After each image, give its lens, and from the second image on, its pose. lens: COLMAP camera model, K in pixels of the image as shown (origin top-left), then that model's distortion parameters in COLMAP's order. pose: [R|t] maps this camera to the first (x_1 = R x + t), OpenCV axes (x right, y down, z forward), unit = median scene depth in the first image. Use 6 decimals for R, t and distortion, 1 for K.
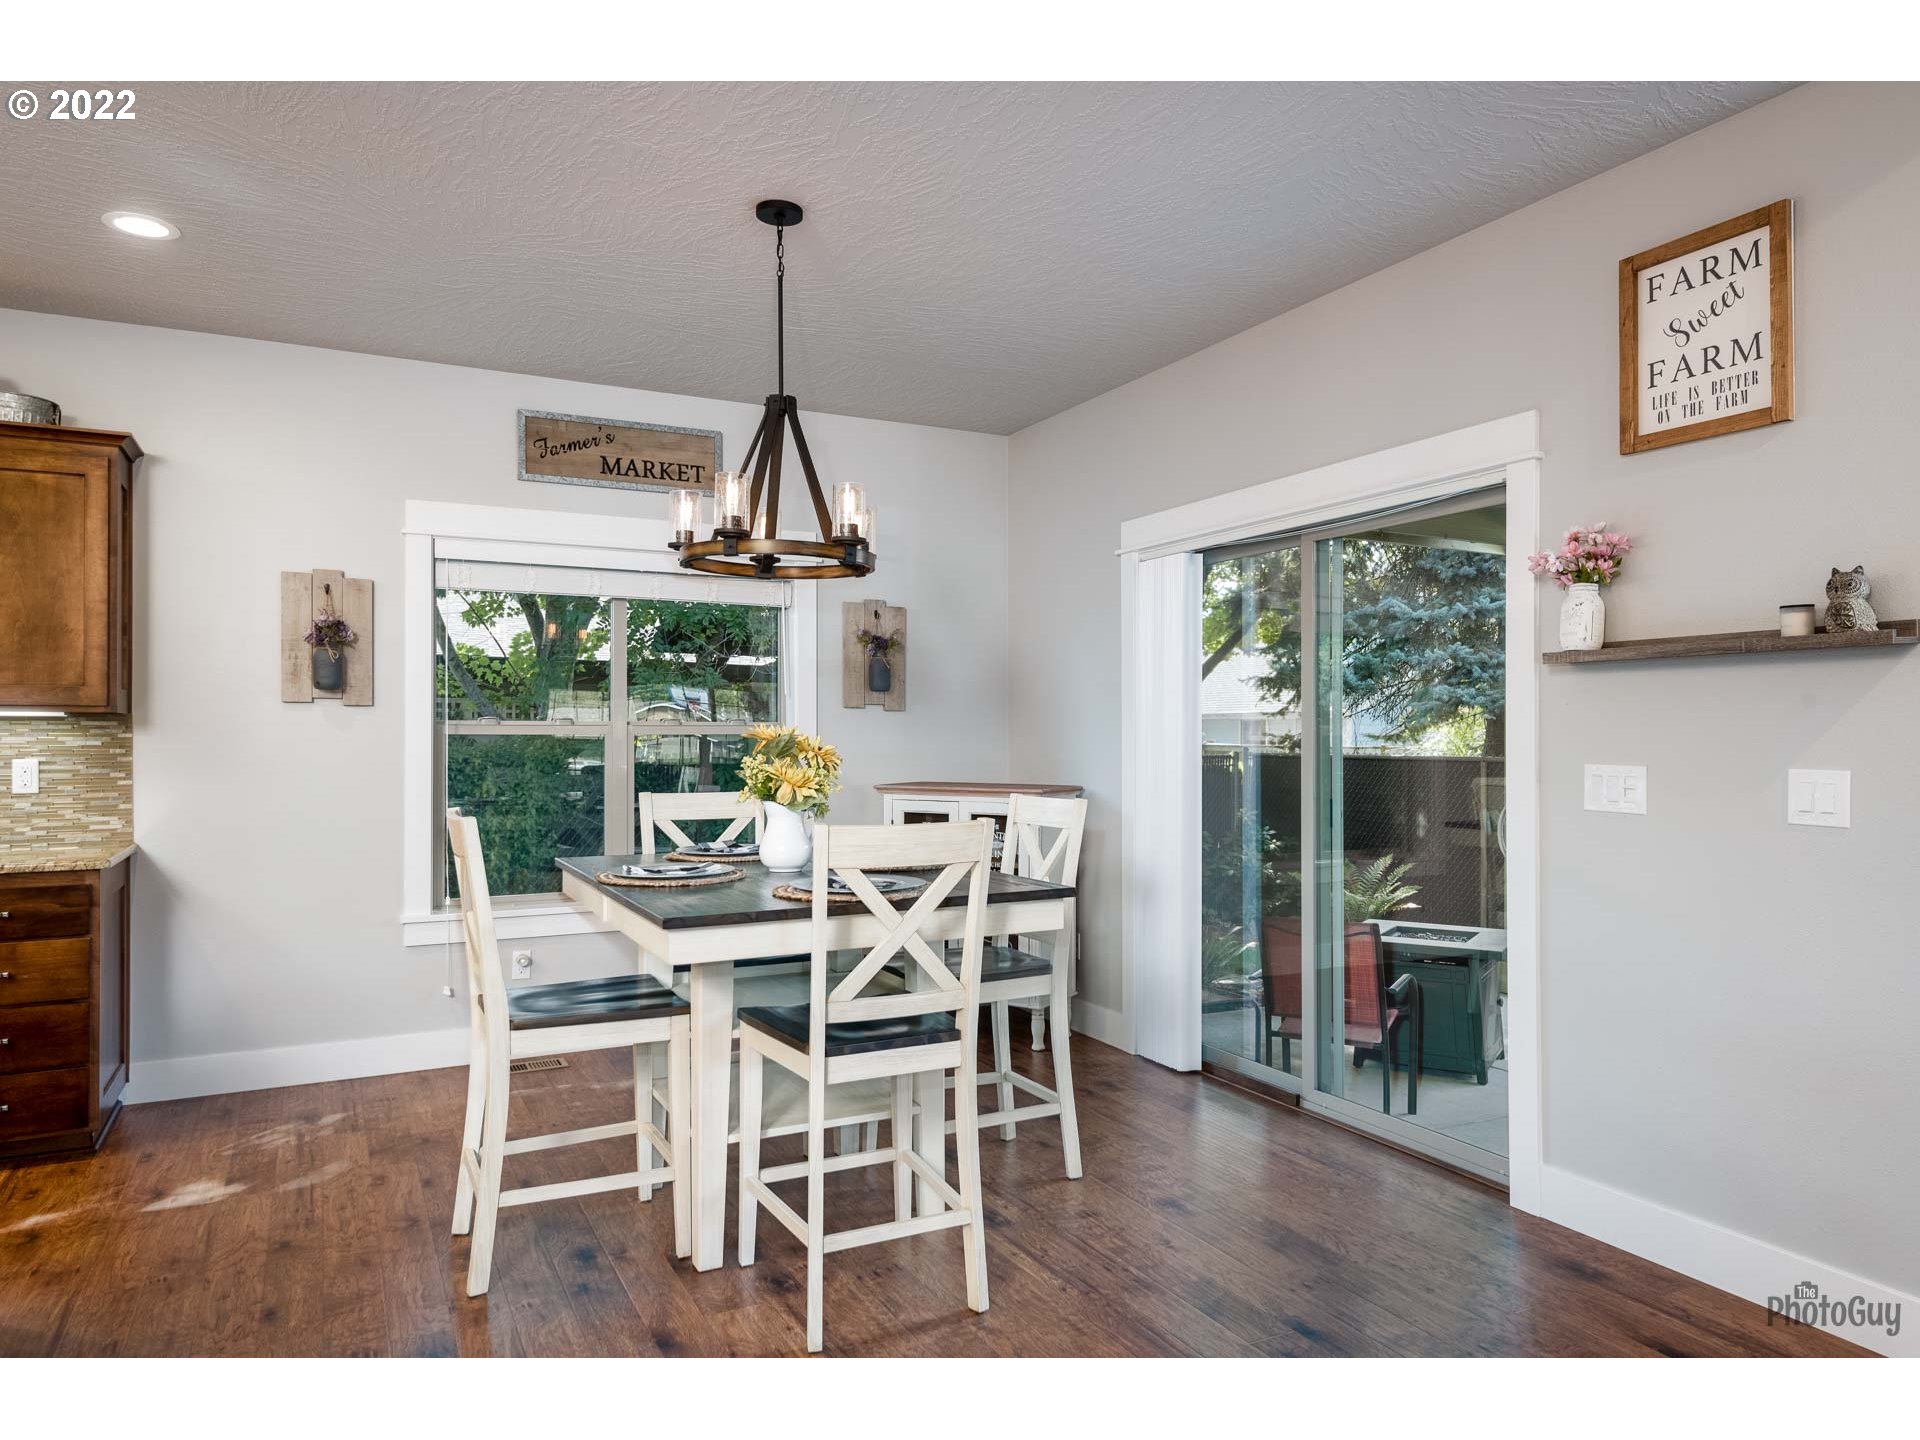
lens RADIAL K [[1247.8, 0, 952.2], [0, 1247.8, 728.7], [0, 0, 1]] dist [0.055107, -0.032332]
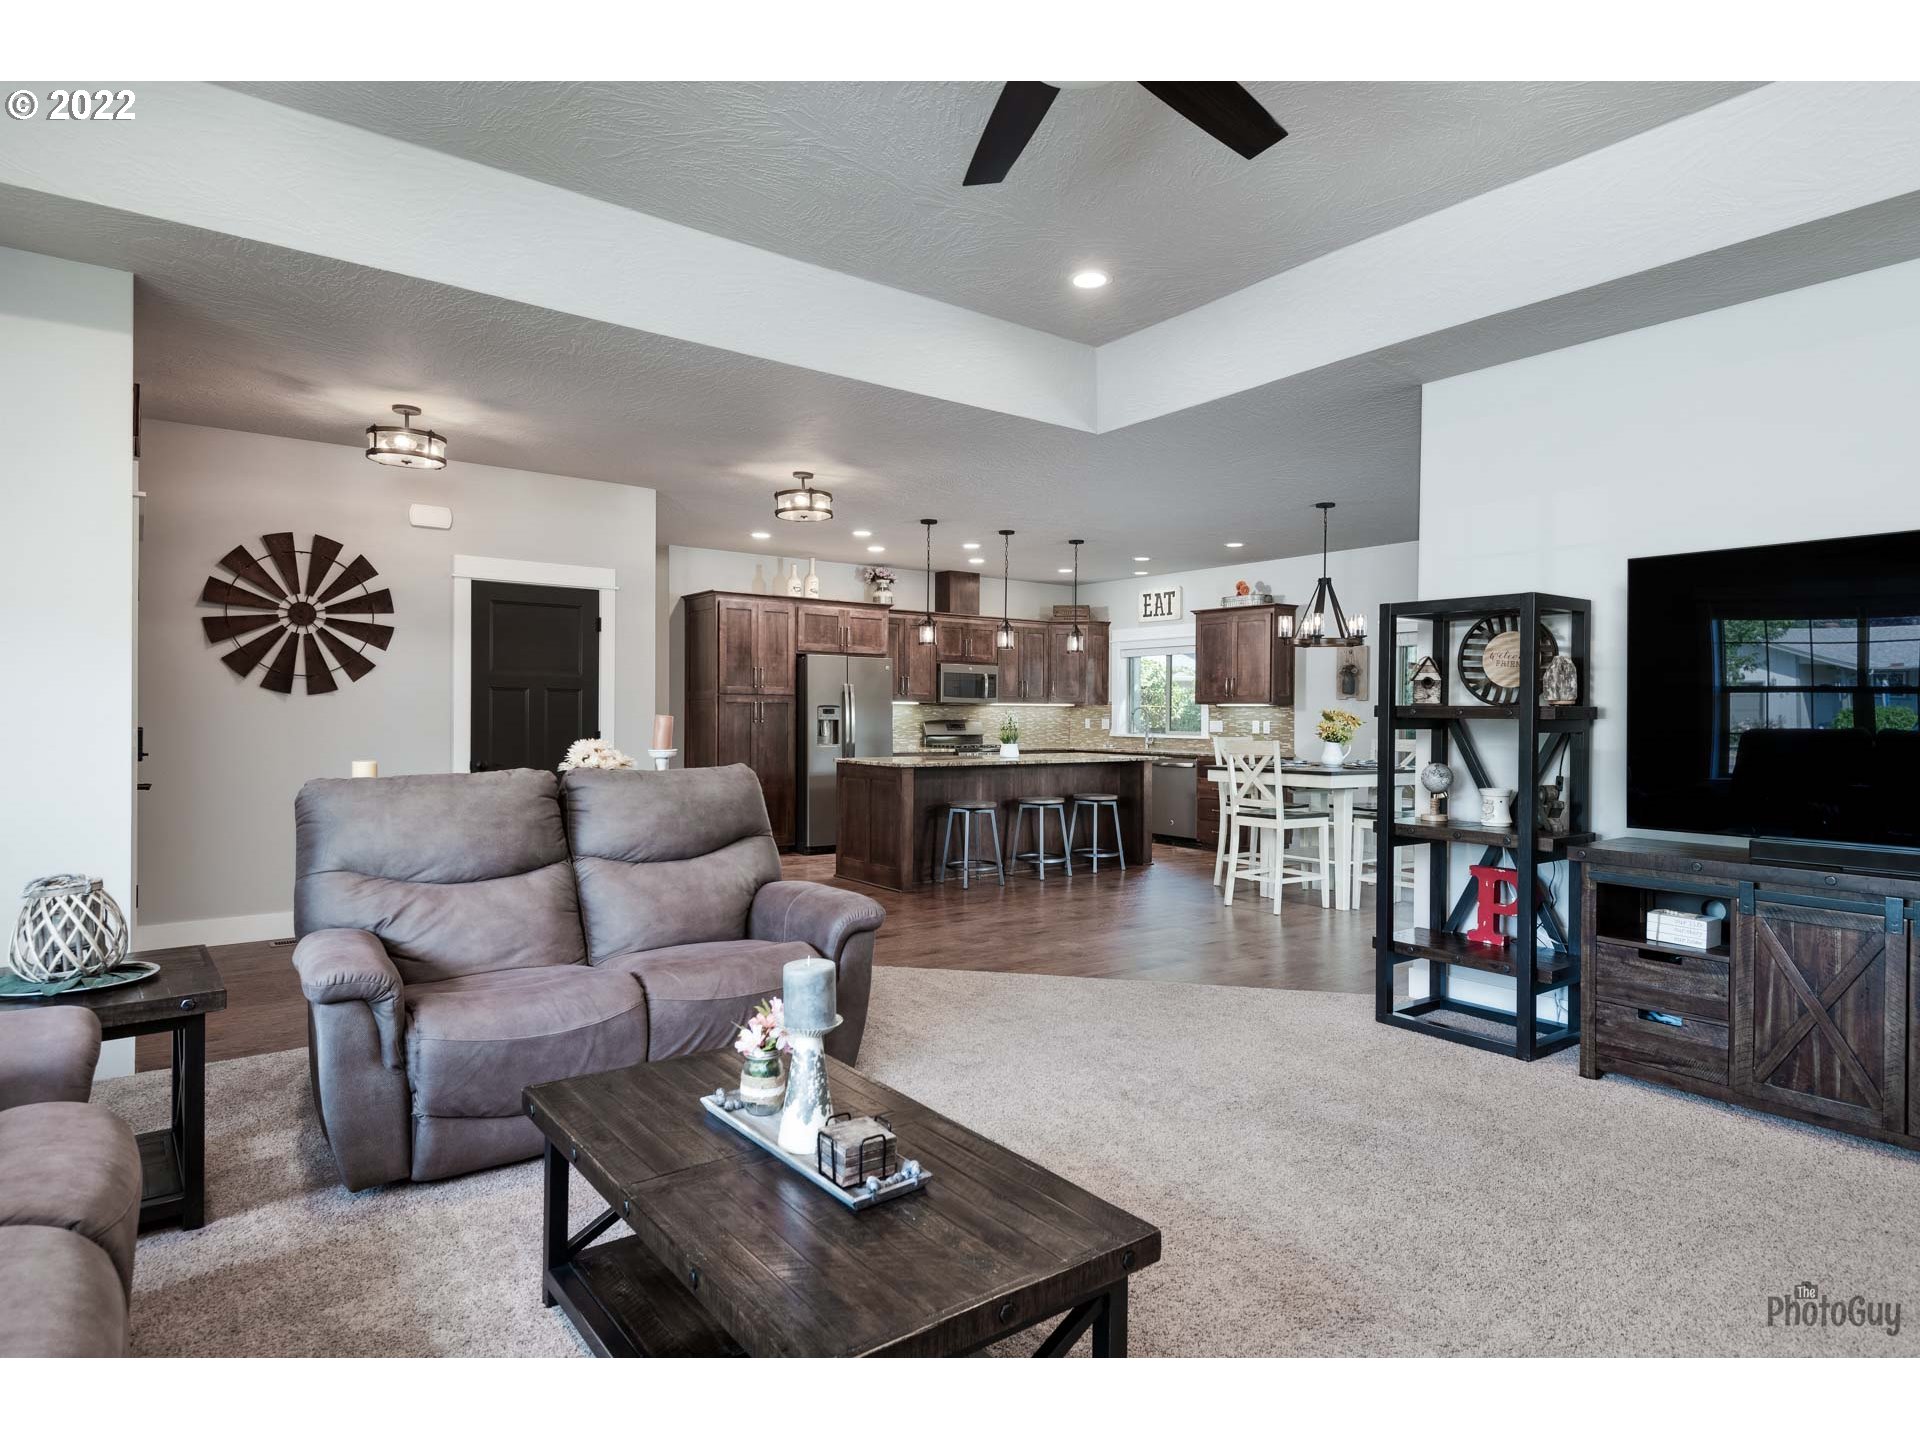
lens RADIAL K [[1074.3, 0, 960.0], [0, 1074.3, 720.0], [0, 0, 1]] dist [0.001718, -0.000005]
pose [[0.176811, 0.008085, -0.984212, 1.573692], [-0.003771, 0.999964, 0.007537, 0.006065], [0.984238, 0.002379, 0.176835, -0.088700]]
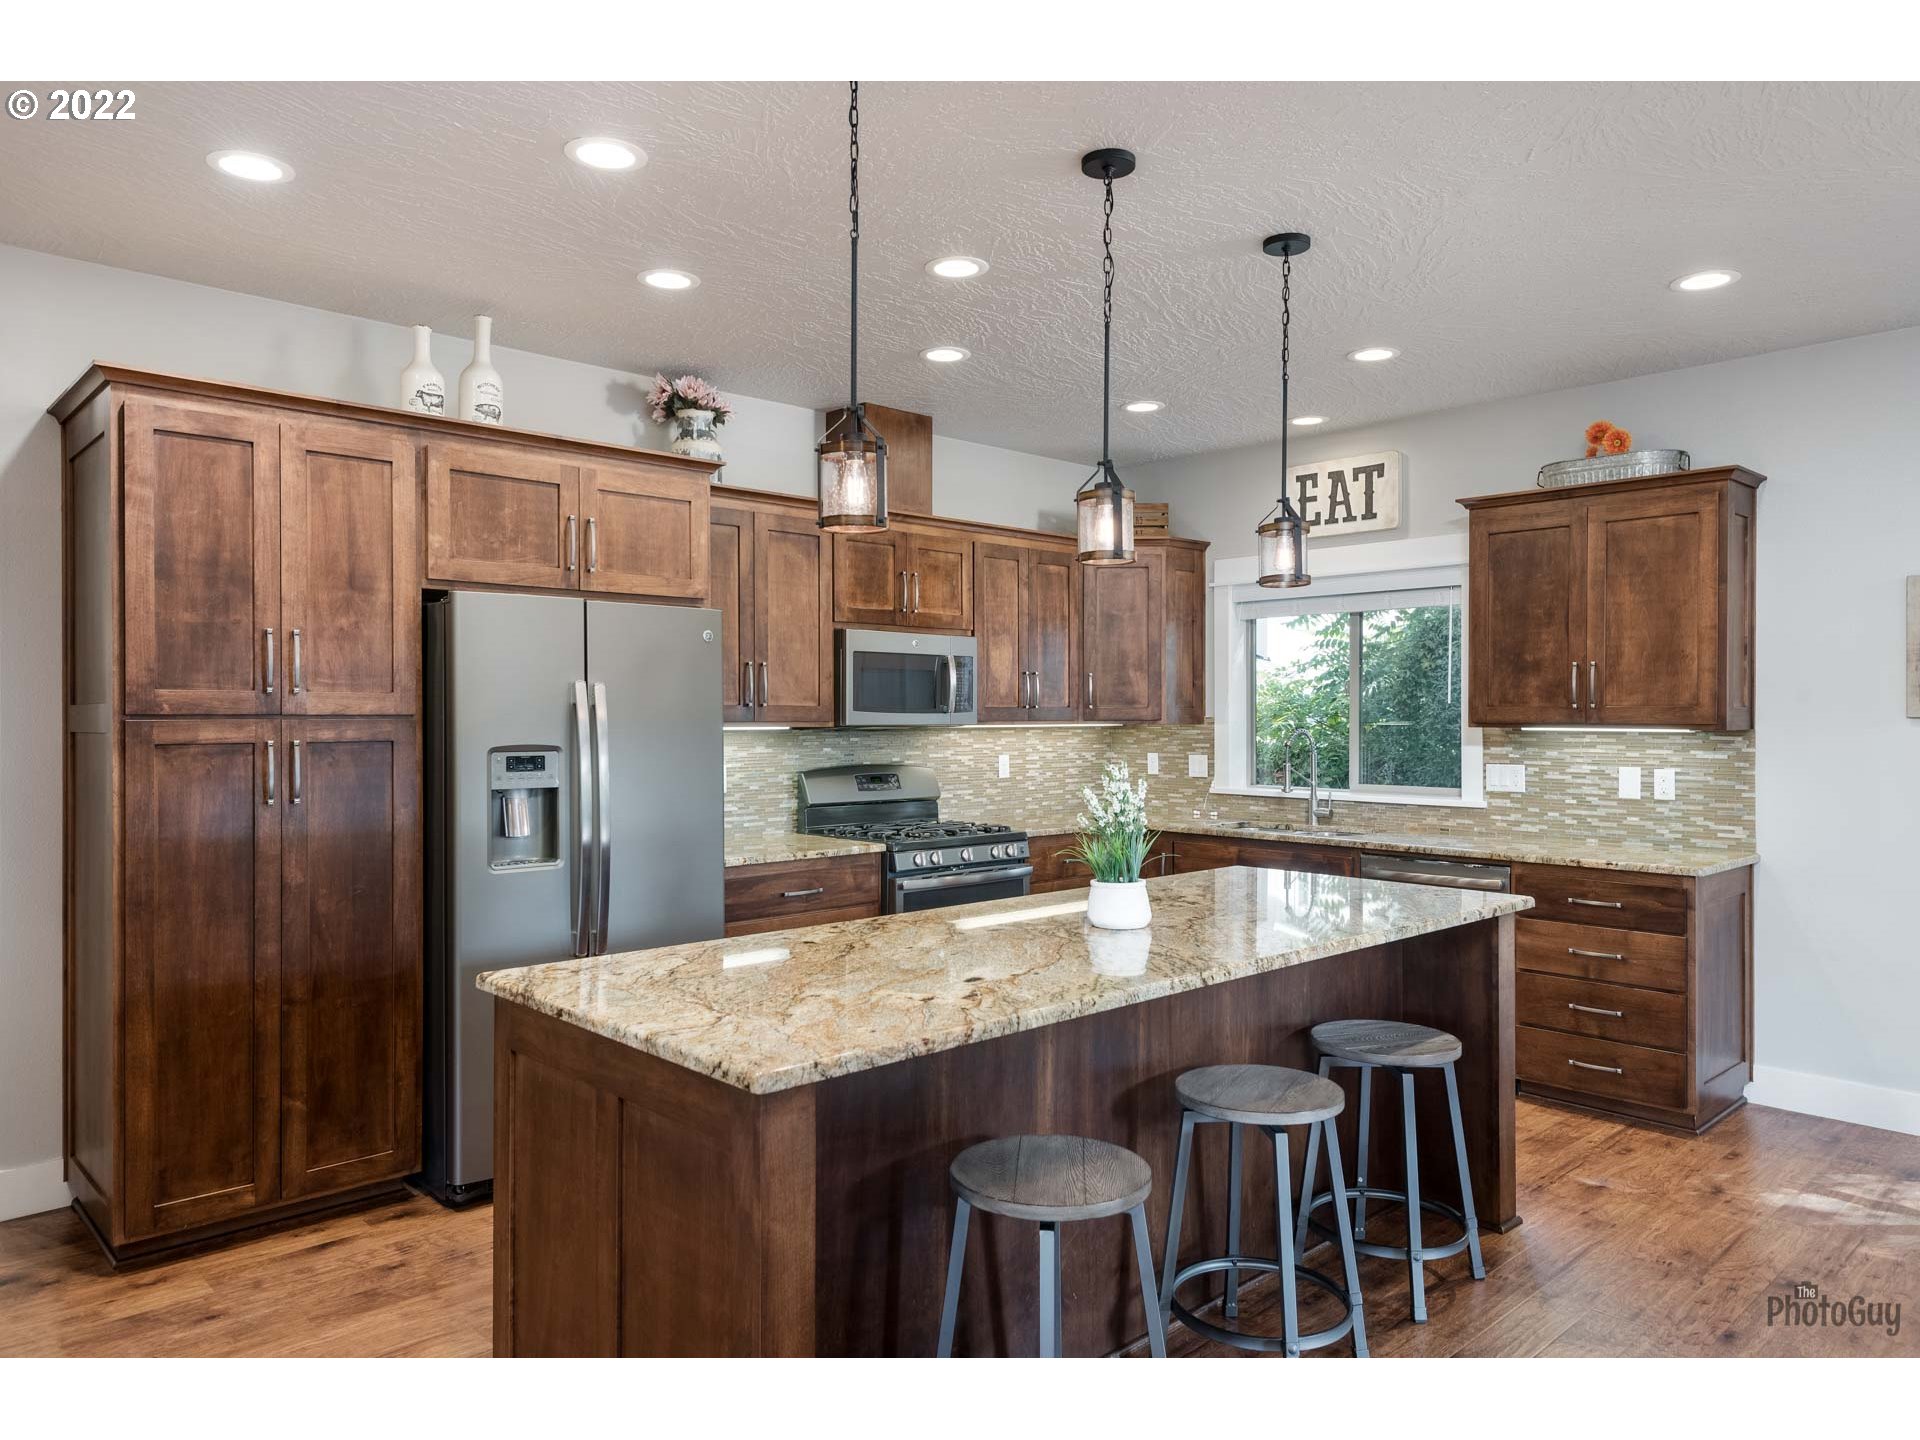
lens RADIAL K [[1271.4, 0, 962.4], [0, 1271.4, 717.9], [0, 0, 1]] dist [0.040990, -0.027552]
pose [[0.290374, 0.003394, -0.956907, 0.191754], [0.002900, 0.999986, 0.004426, -0.030367], [0.956909, -0.004060, 0.290360, 0.077572]]
